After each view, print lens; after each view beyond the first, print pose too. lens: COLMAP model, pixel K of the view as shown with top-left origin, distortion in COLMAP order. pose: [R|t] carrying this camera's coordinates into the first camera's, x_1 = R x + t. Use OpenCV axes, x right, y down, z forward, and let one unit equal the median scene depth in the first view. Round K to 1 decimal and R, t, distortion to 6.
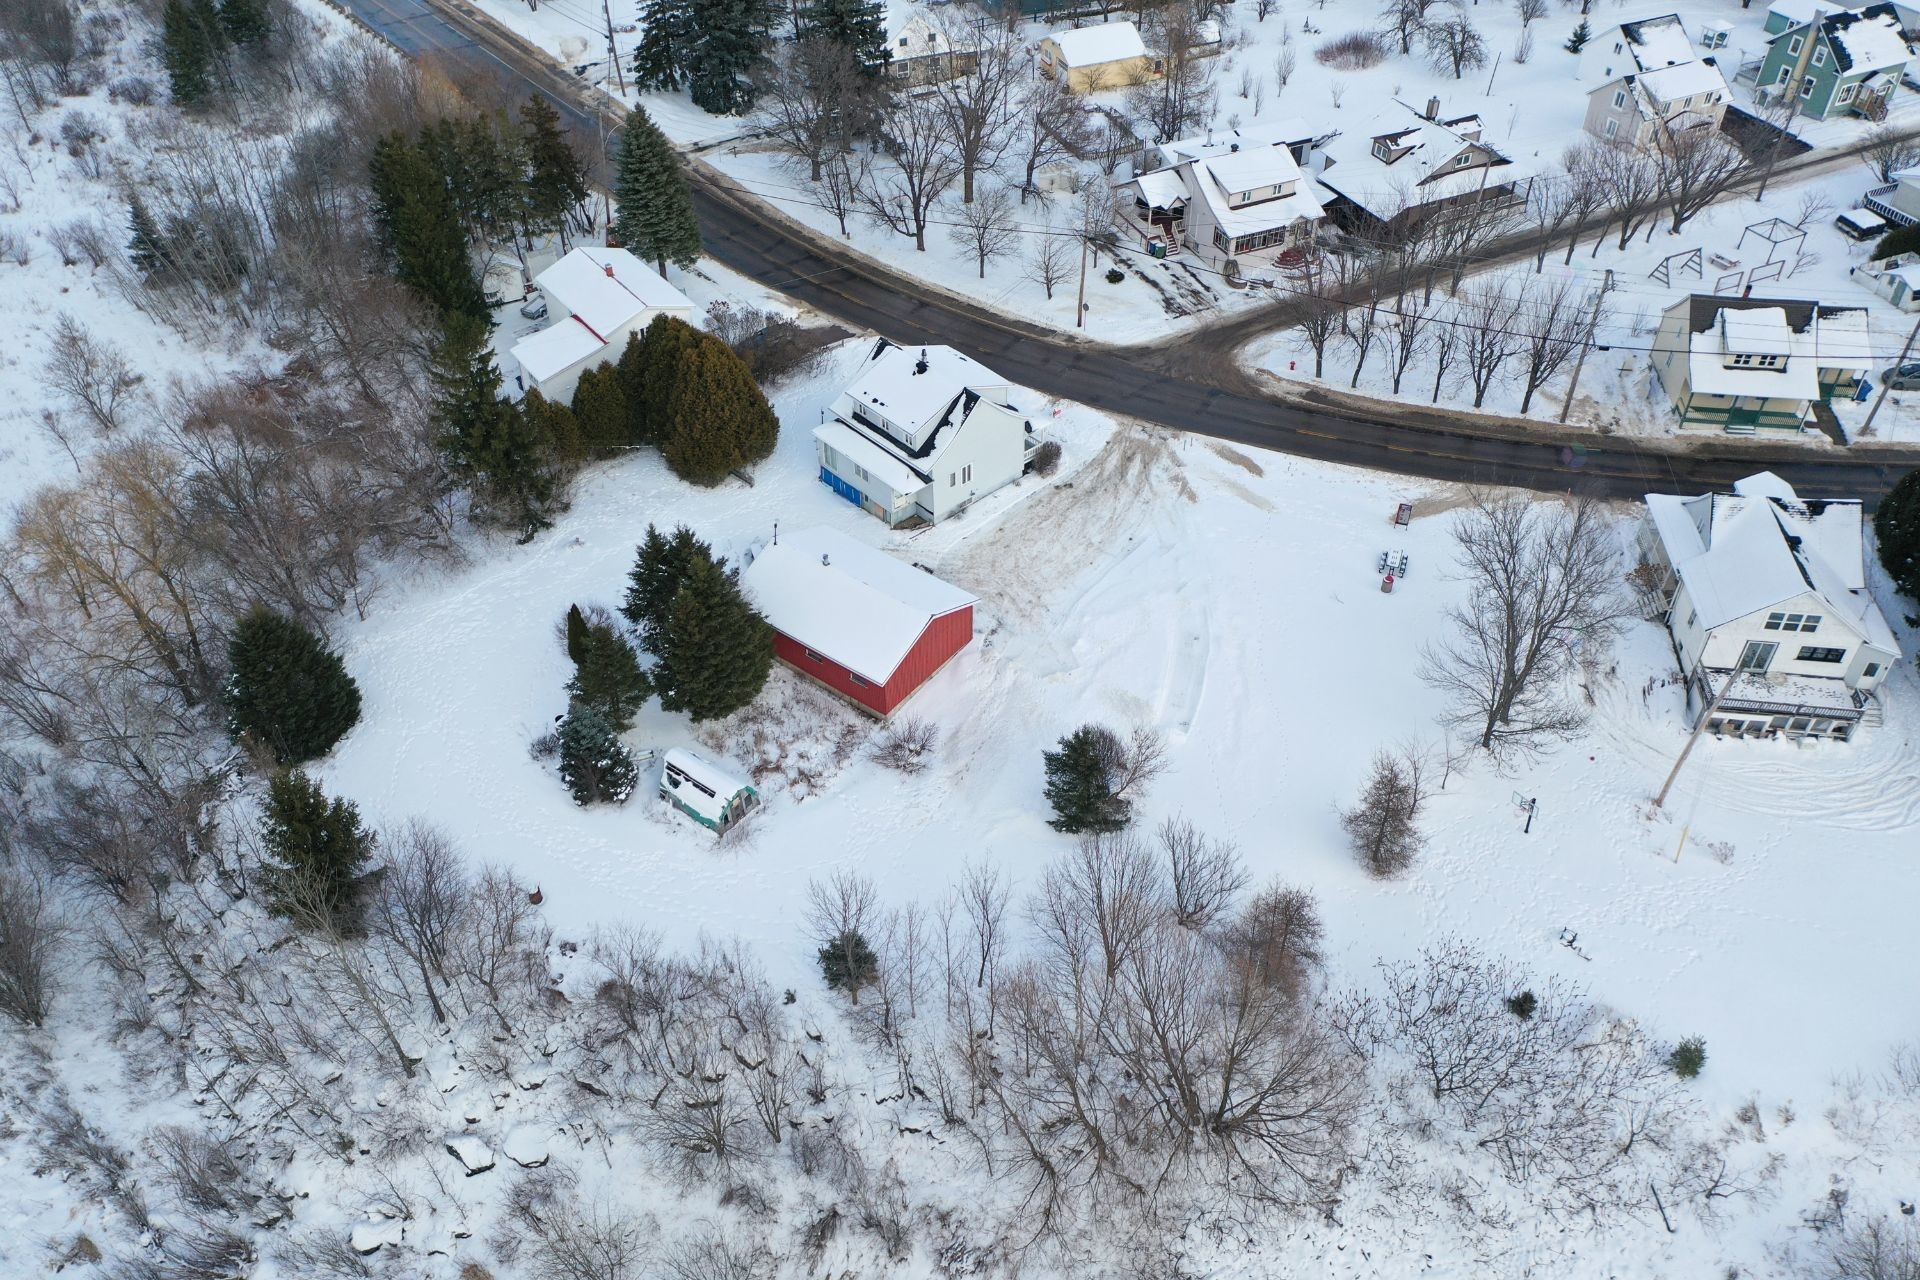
lens RADIAL K [[1512.2, 0, 965.0], [0, 1512.2, 624.5], [0, 0, 1]] dist [0.017377, 0.002881]
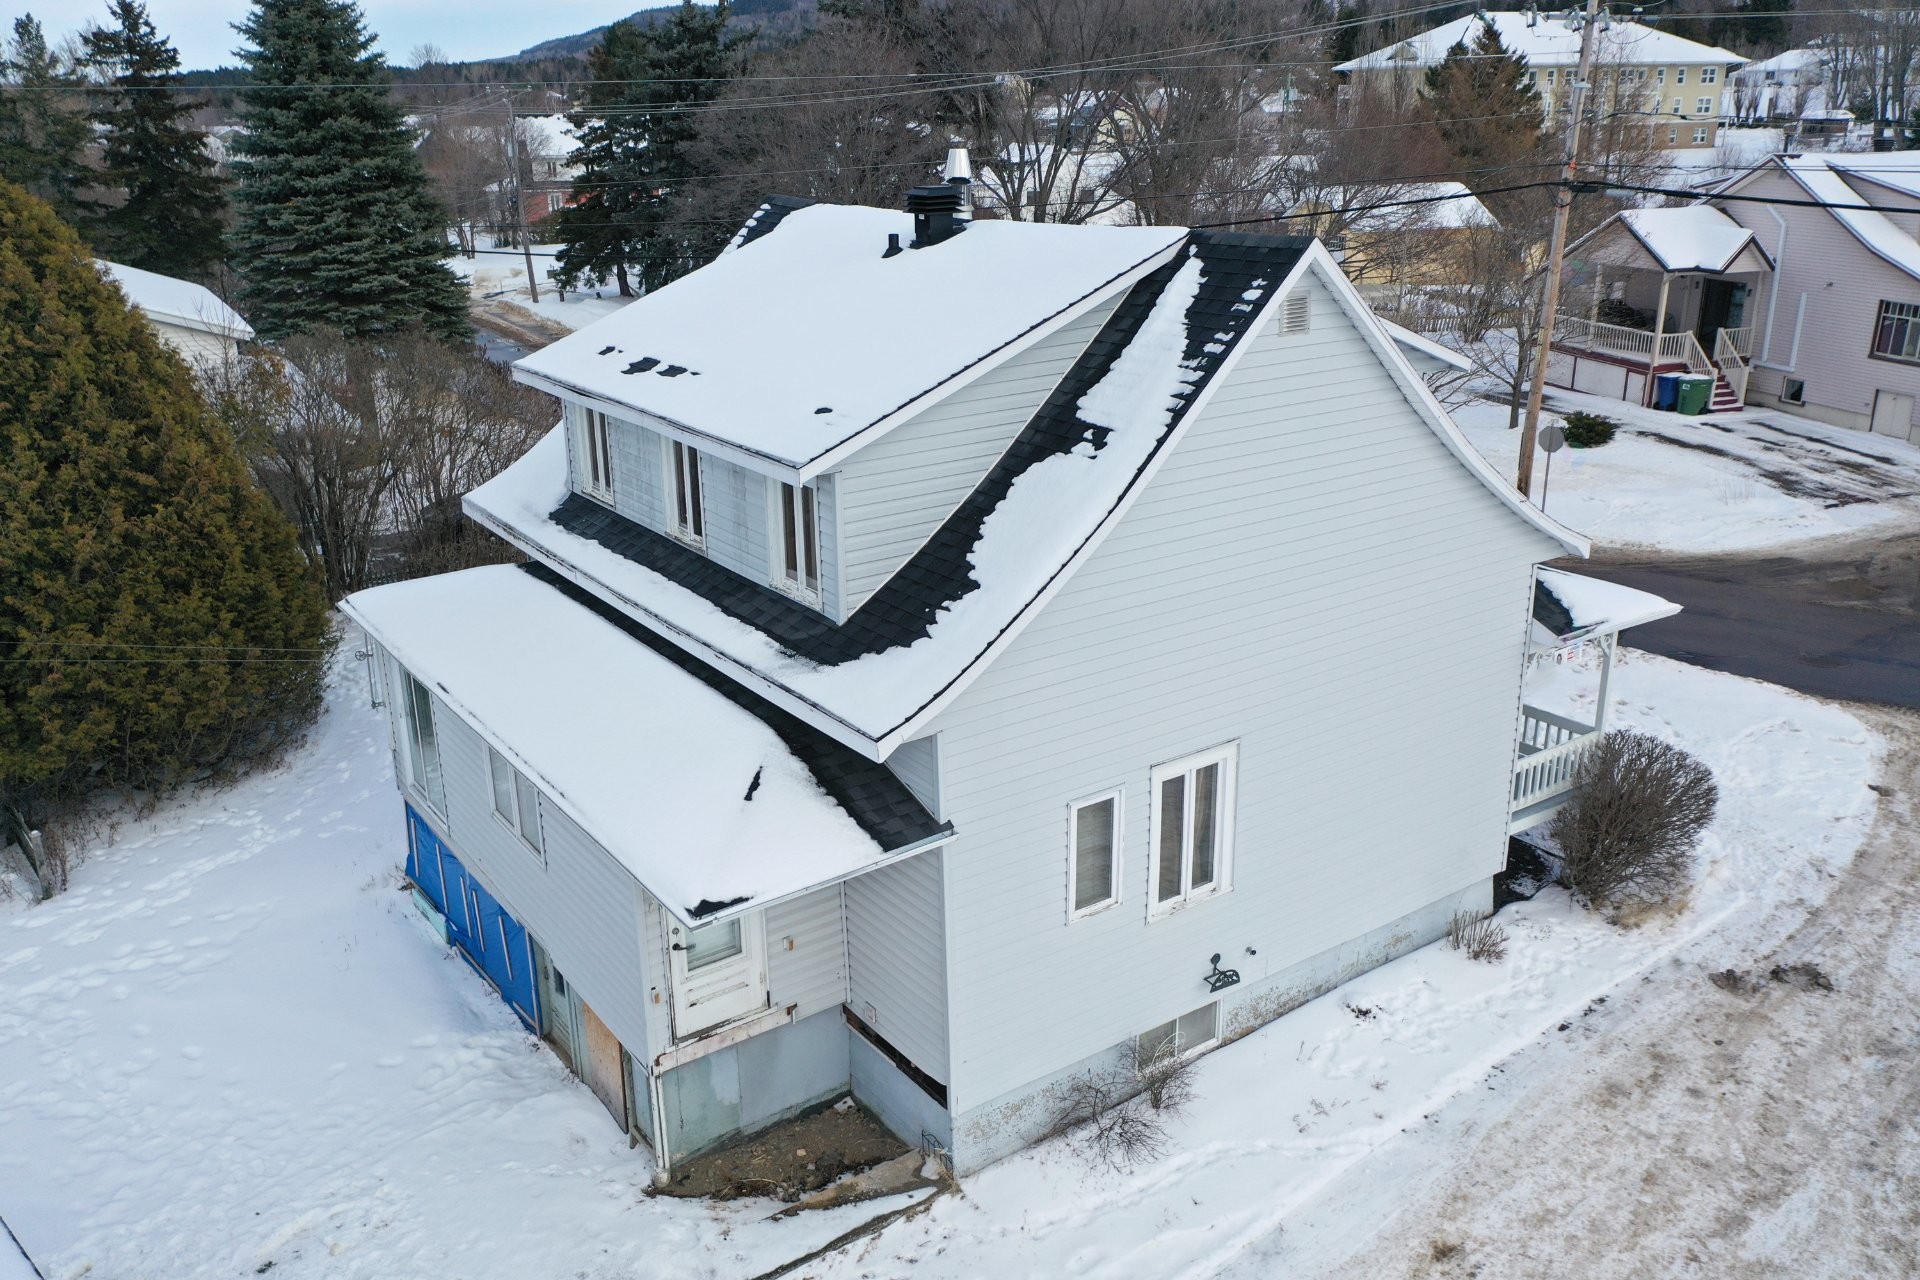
lens RADIAL K [[1512.2, 0, 953.5], [0, 1512.2, 634.8], [0, 0, 1]] dist [0.017377, 0.002881]
pose [[0.993240, 0.029363, -0.112307, -0.005974], [-0.068844, 0.927974, -0.366231, -0.062787], [0.093464, 0.371487, 0.923722, 0.873450]]
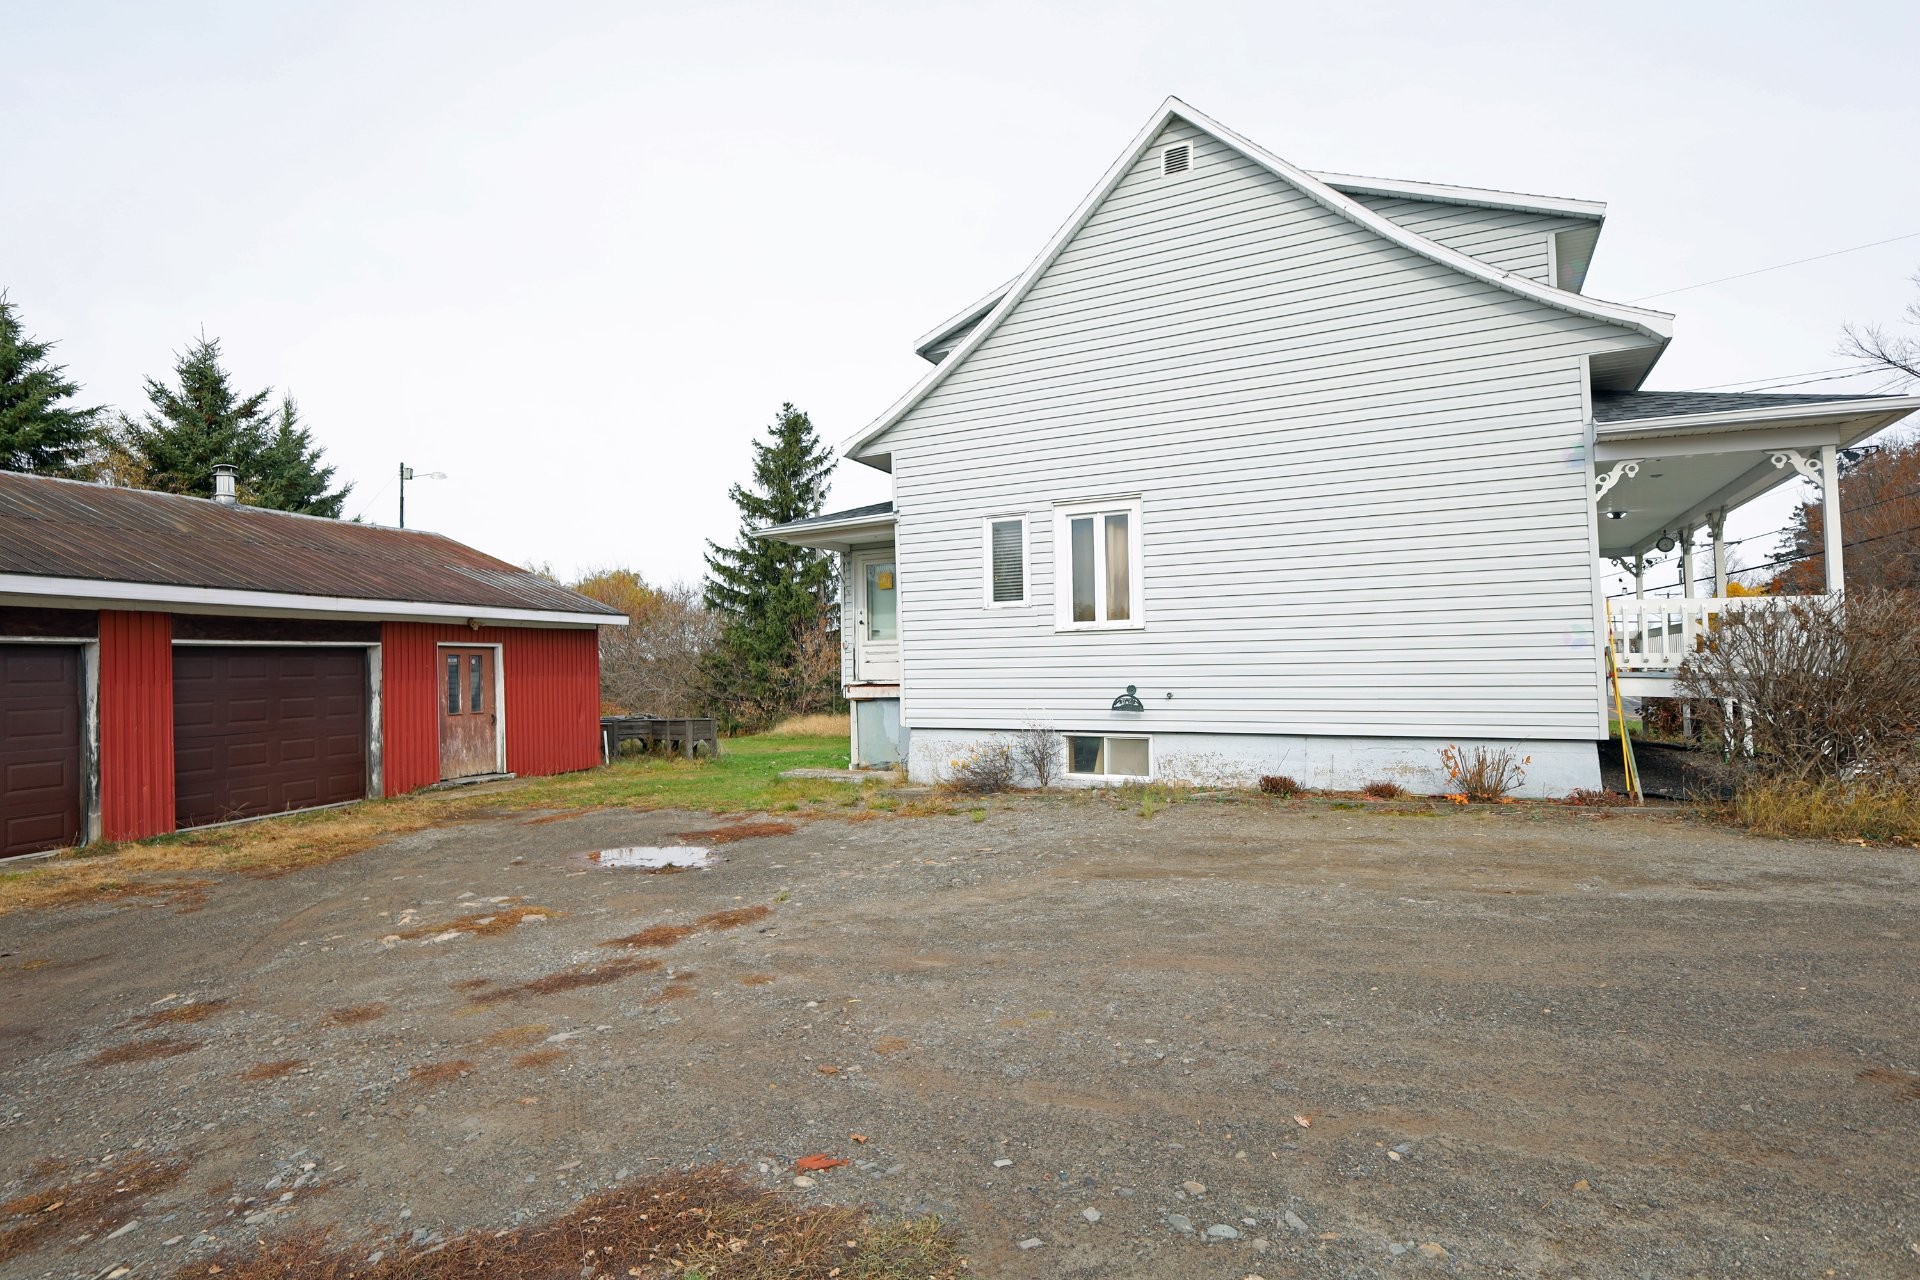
lens RADIAL K [[925.3, 0, 961.2], [0, 925.3, 639.8], [0, 0, 1]] dist [0.005349, -0.005191]
pose [[0.380904, -0.021734, -0.924359, 0.103958], [-0.597169, 0.757465, -0.263887, -0.052482], [0.705905, 0.652514, 0.275542, 0.983581]]
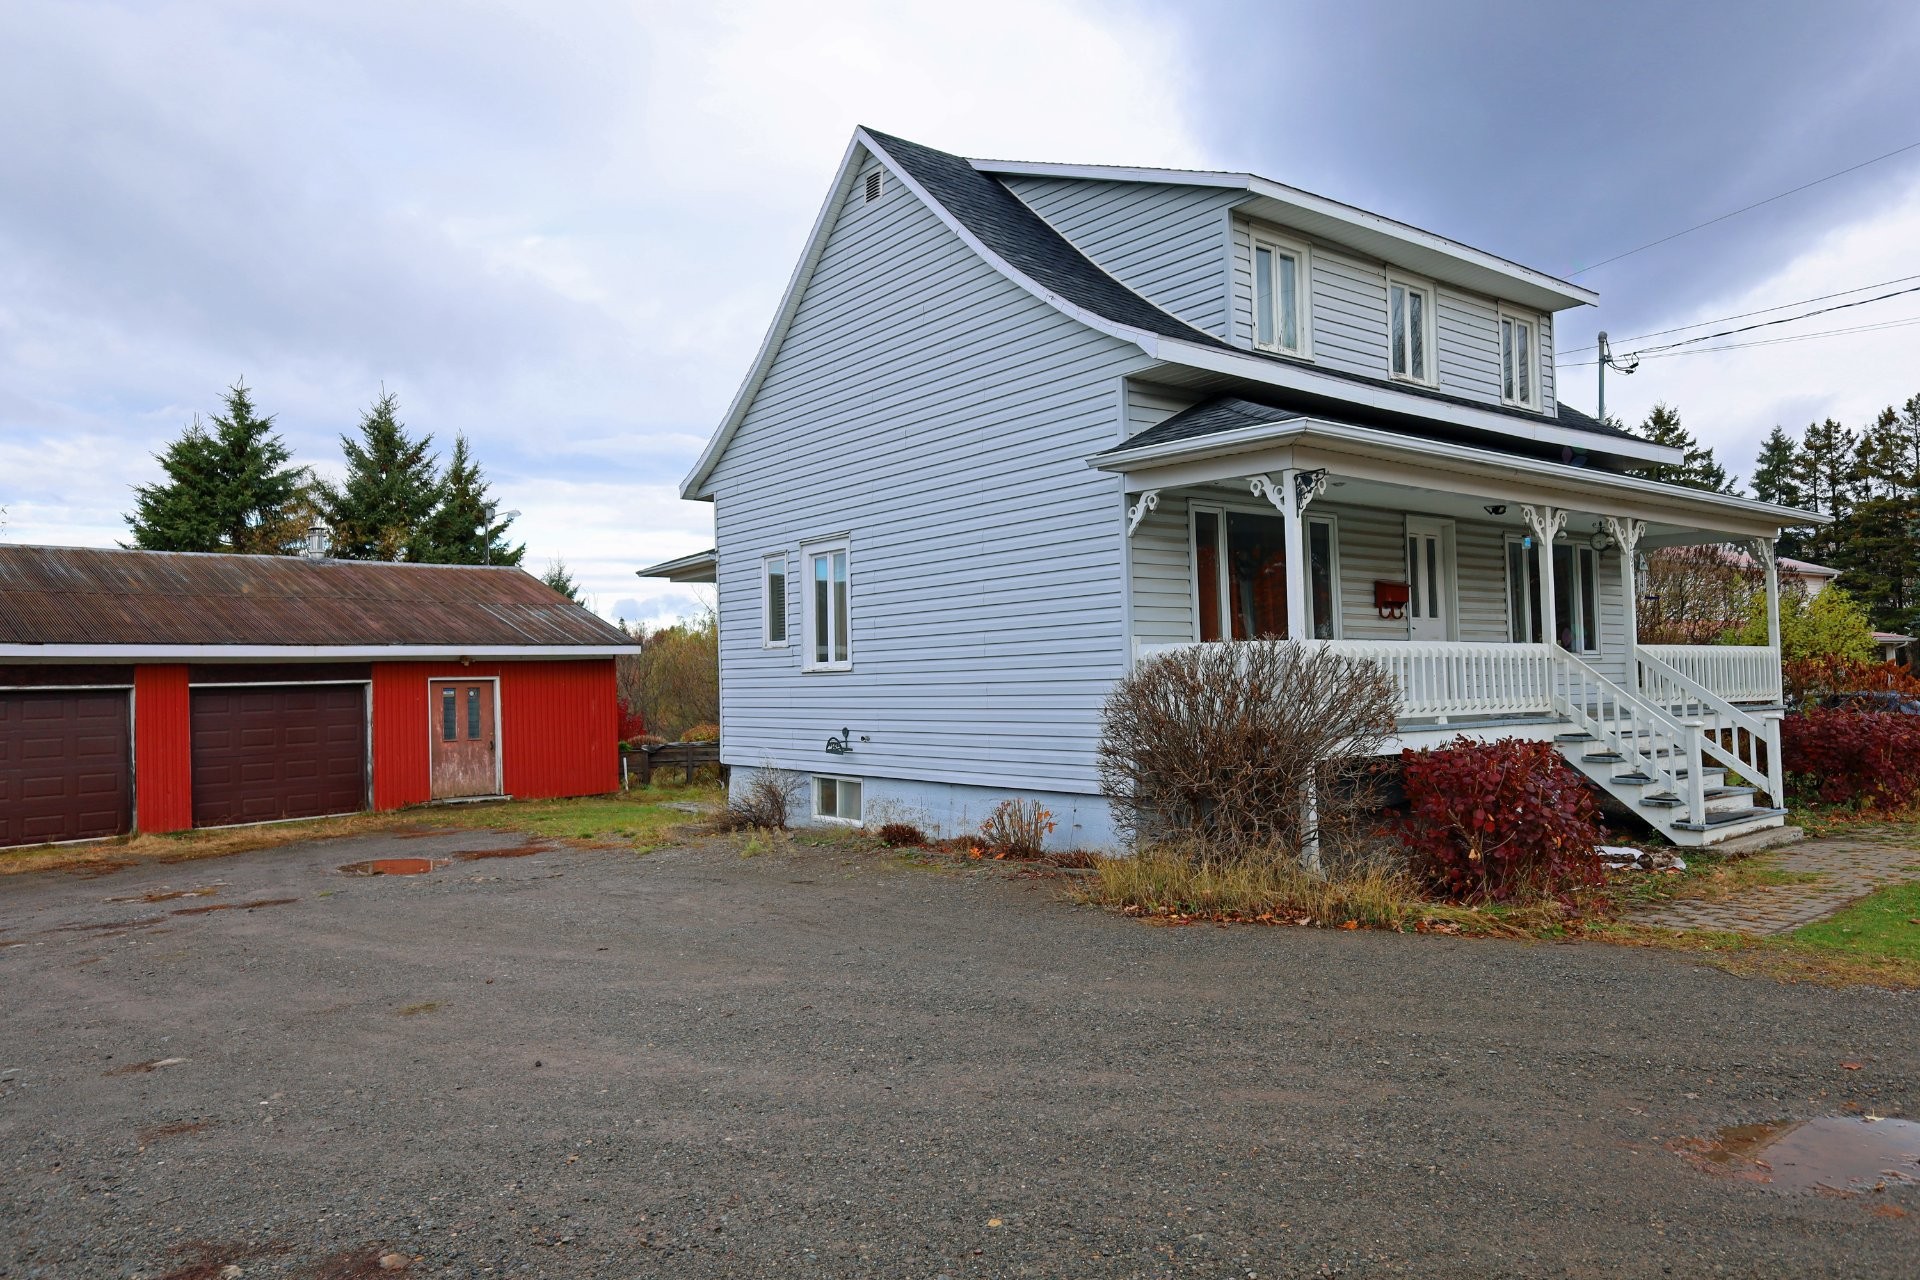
lens RADIAL K [[1287.7, 0, 993.0], [0, 1287.7, 625.0], [0, 0, 1]] dist [0.002578, -0.006077]
pose [[-0.043393, -0.029496, -0.998623, 0.162503], [-0.638588, 0.769532, 0.005019, -0.113596], [0.768324, 0.637926, -0.052228, 1.048653]]
